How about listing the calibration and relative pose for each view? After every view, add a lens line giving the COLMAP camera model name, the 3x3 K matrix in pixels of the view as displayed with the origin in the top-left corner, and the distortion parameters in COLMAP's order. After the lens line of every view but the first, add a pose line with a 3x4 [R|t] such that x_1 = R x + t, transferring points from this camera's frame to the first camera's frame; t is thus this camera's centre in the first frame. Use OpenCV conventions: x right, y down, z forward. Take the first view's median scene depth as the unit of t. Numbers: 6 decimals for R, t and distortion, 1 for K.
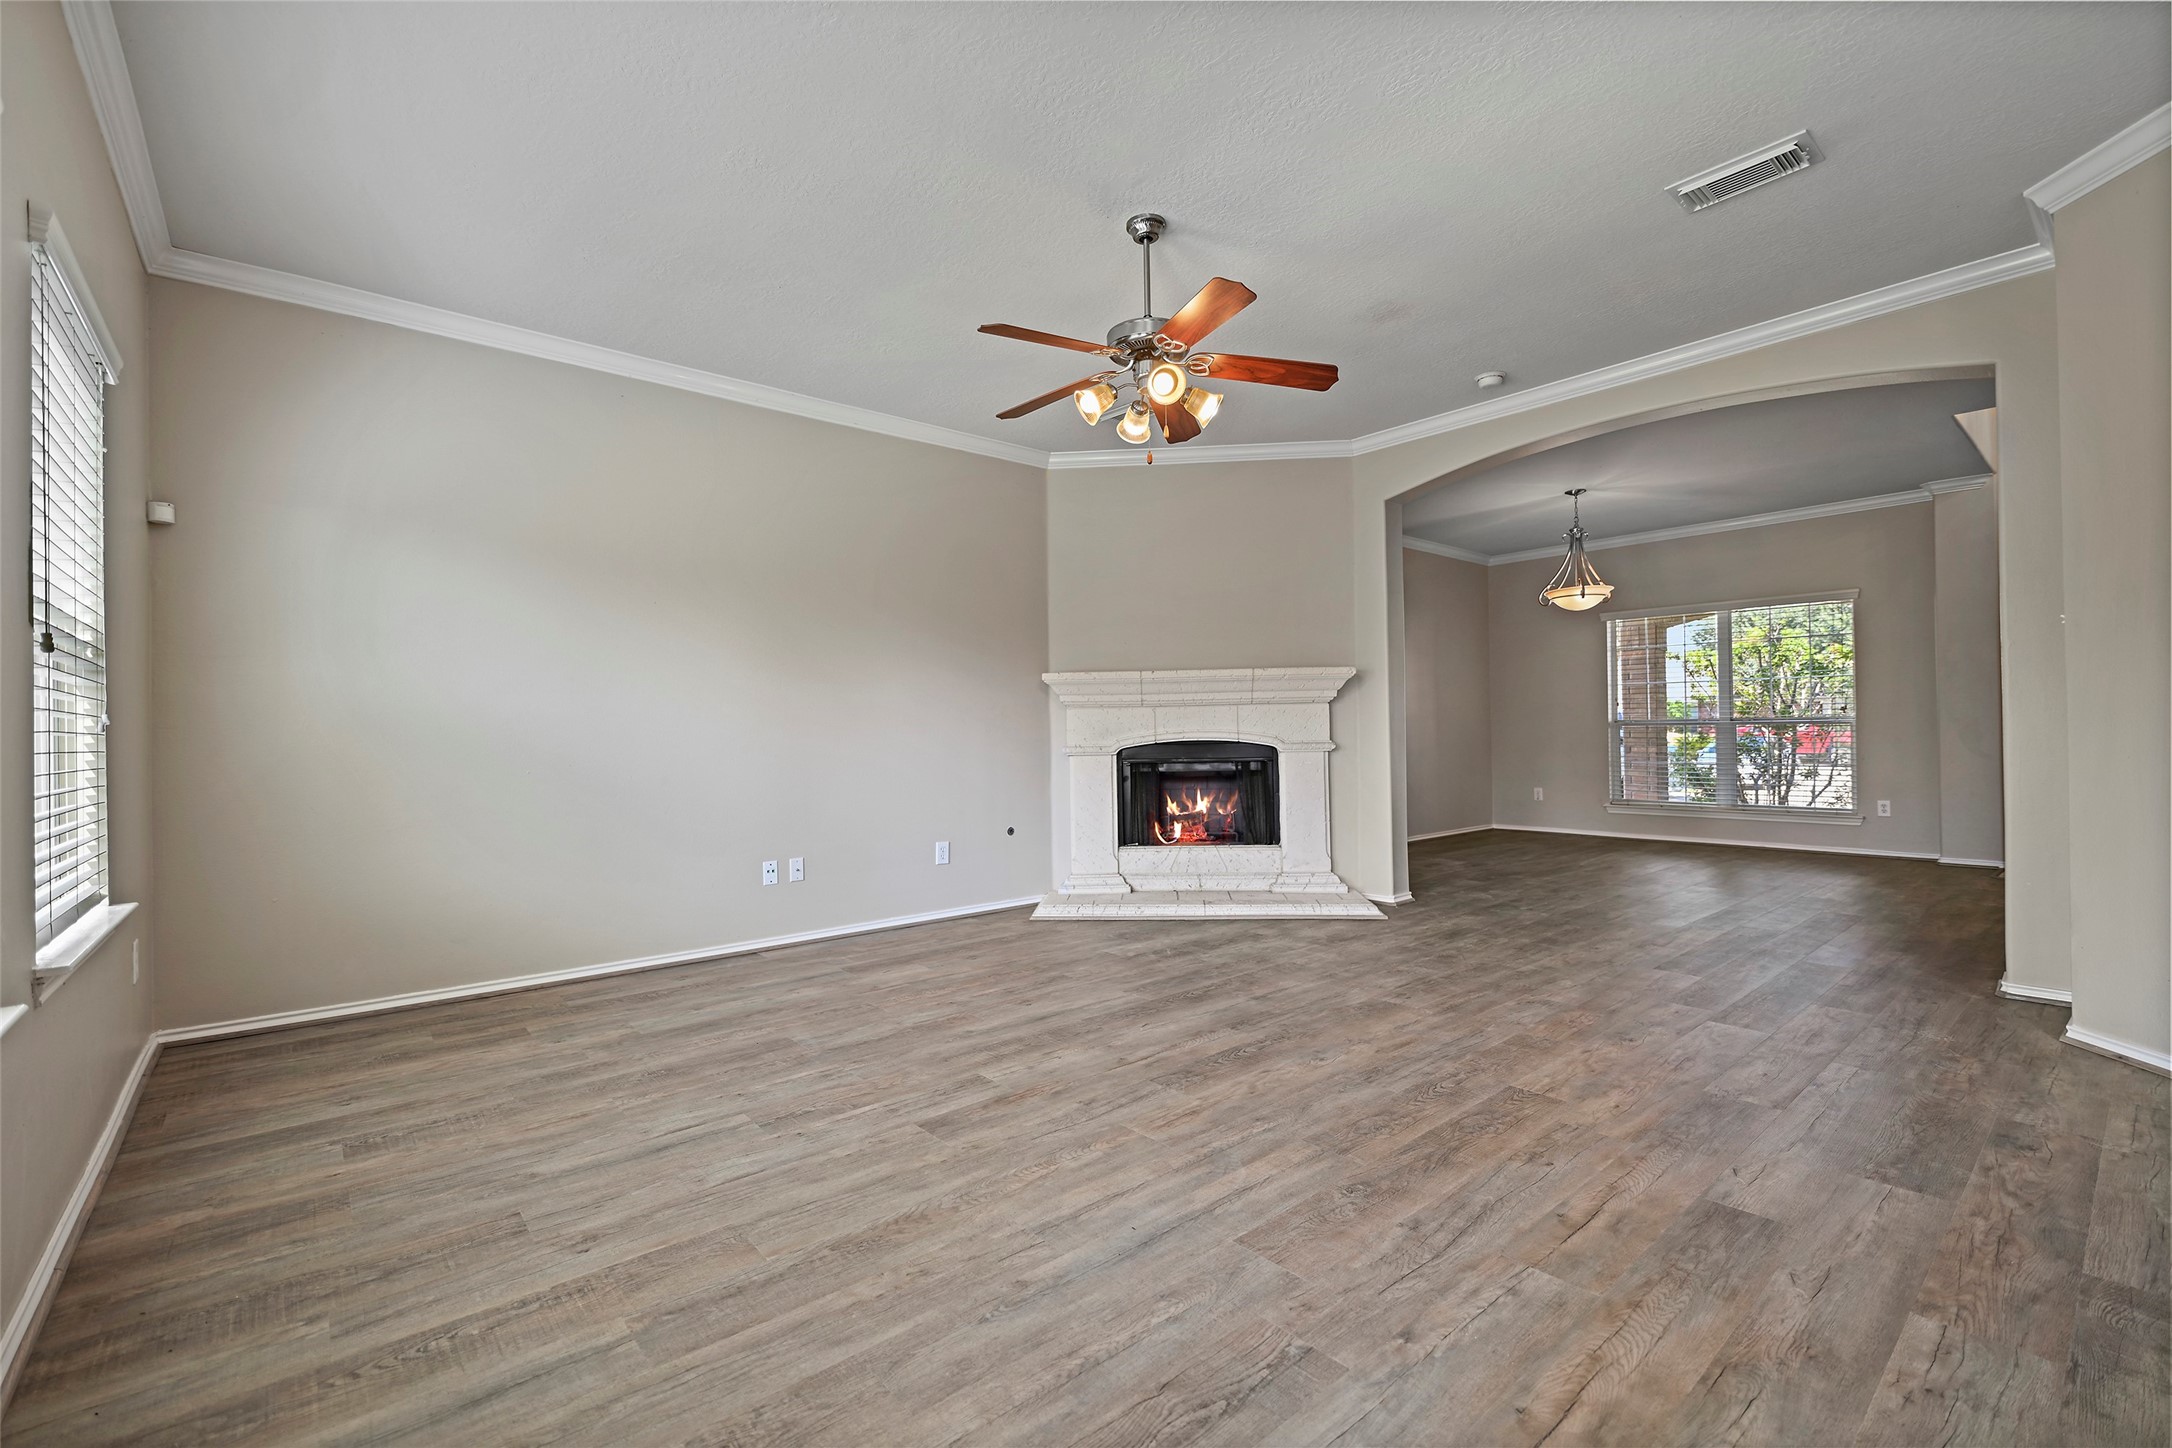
lens RADIAL K [[927.2, 0, 1090.1], [0, 927.2, 727.1], [0, 0, 1]] dist [-0.001786, -0.001005]
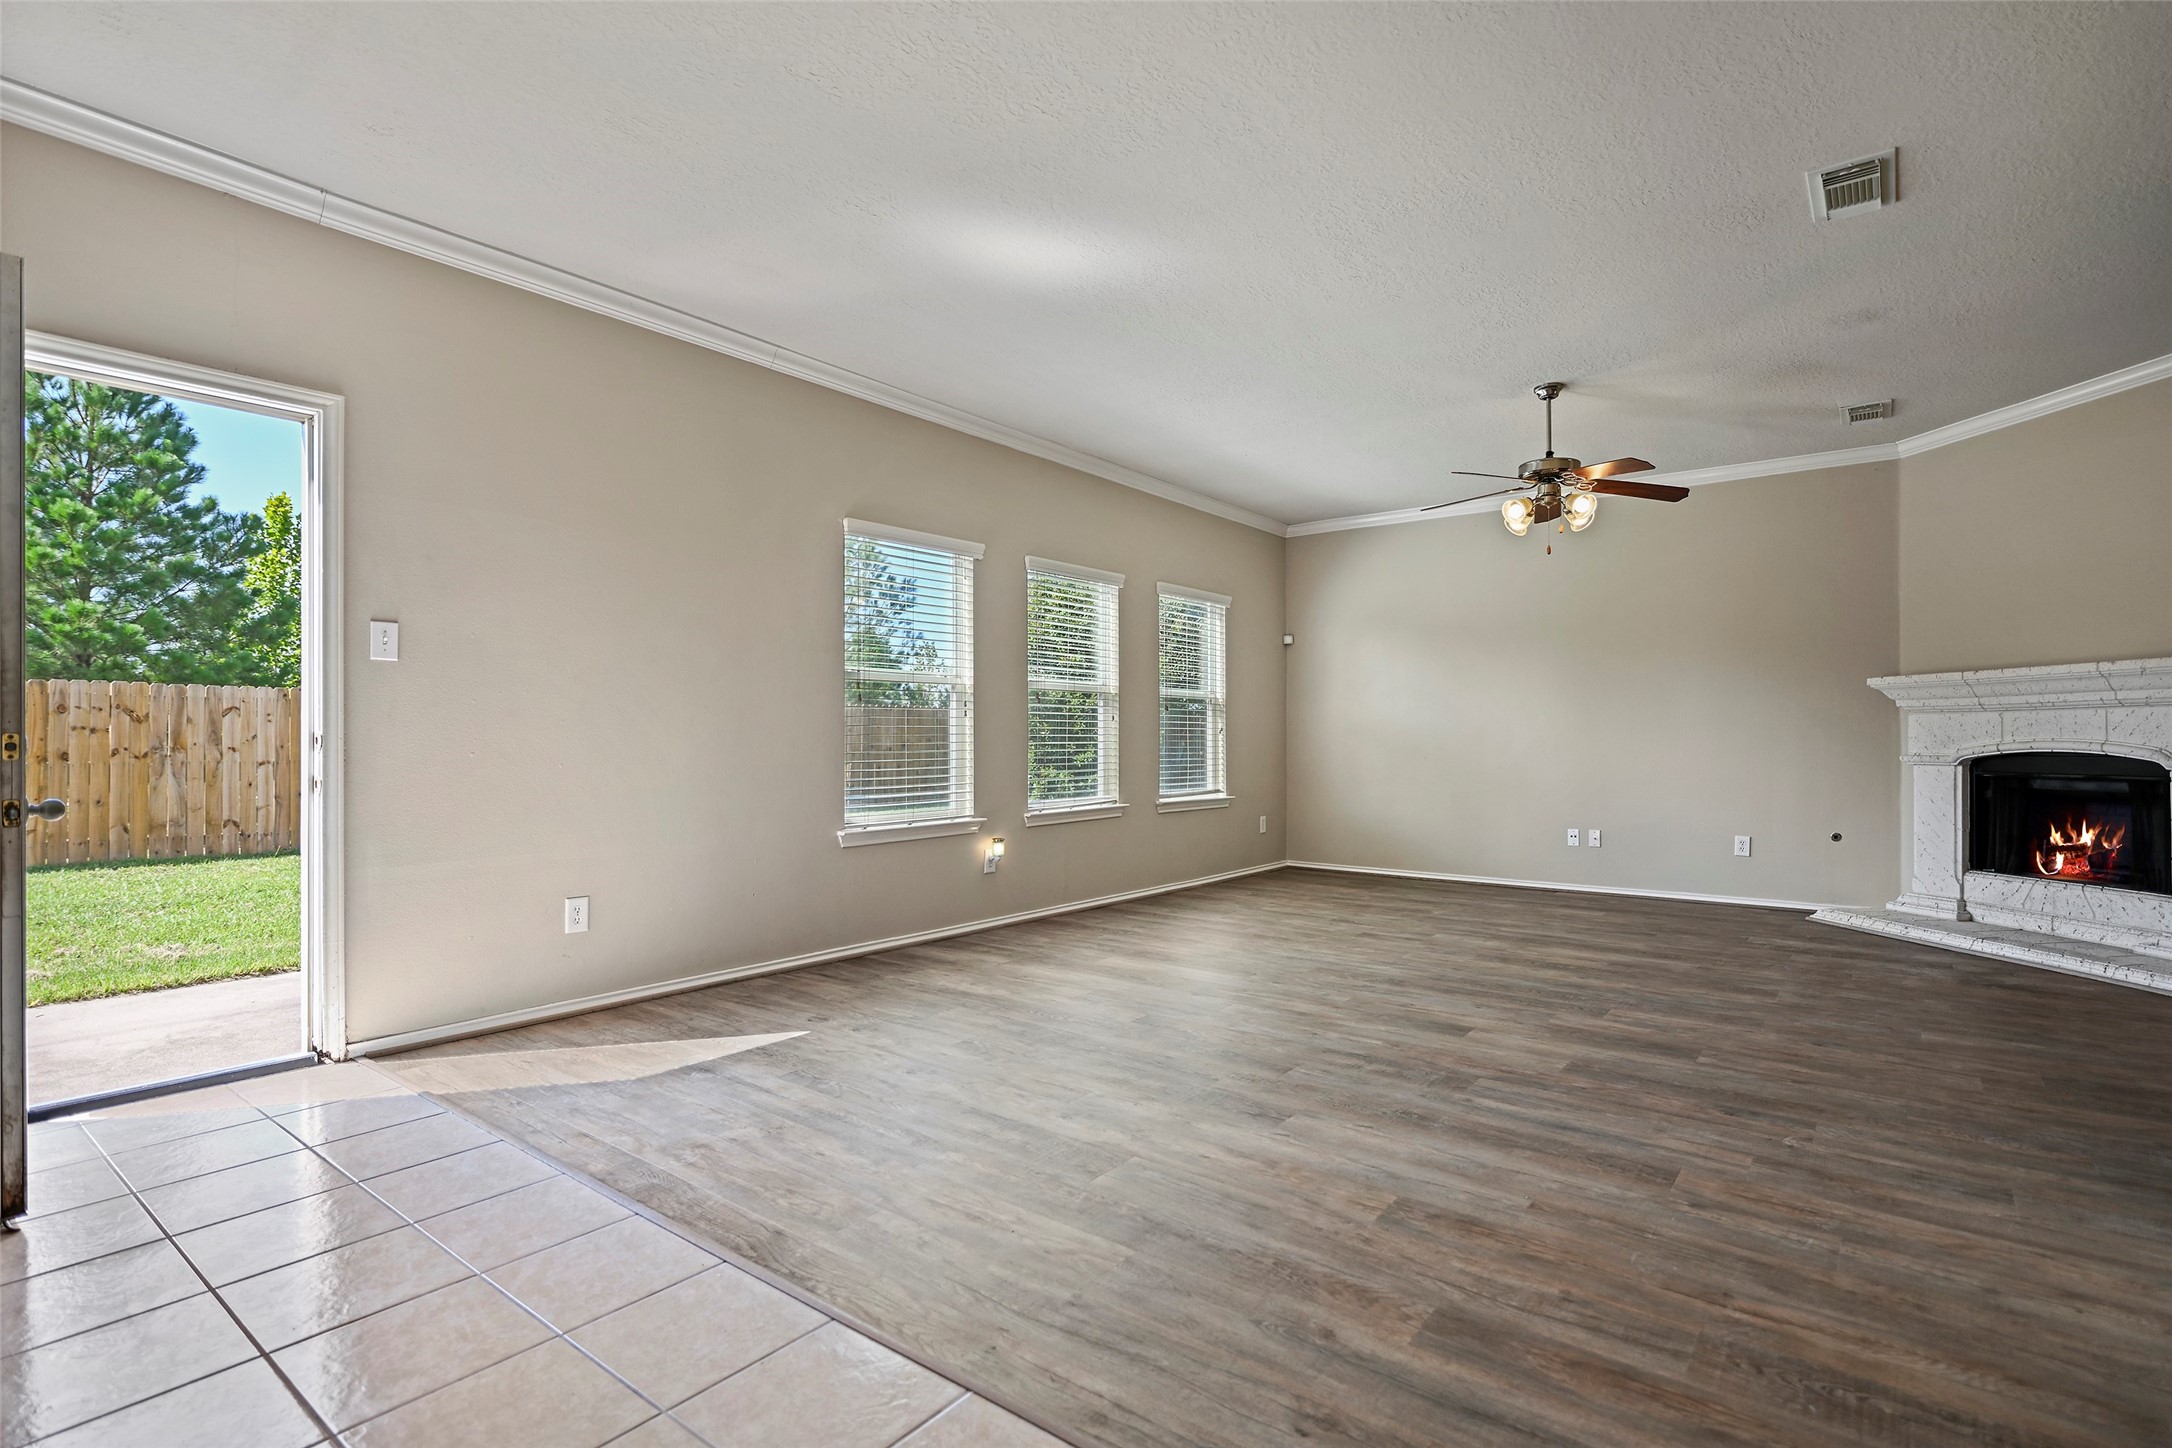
lens RADIAL K [[1029.7, 0, 1106.4], [0, 1029.7, 737.3], [0, 0, 1]] dist [-0.002886, 0.000188]
pose [[0.219887, 0.013096, -0.975437, 0.816602], [0.000571, 0.999908, 0.013554, -0.011182], [0.975525, -0.003537, 0.219860, -0.013880]]
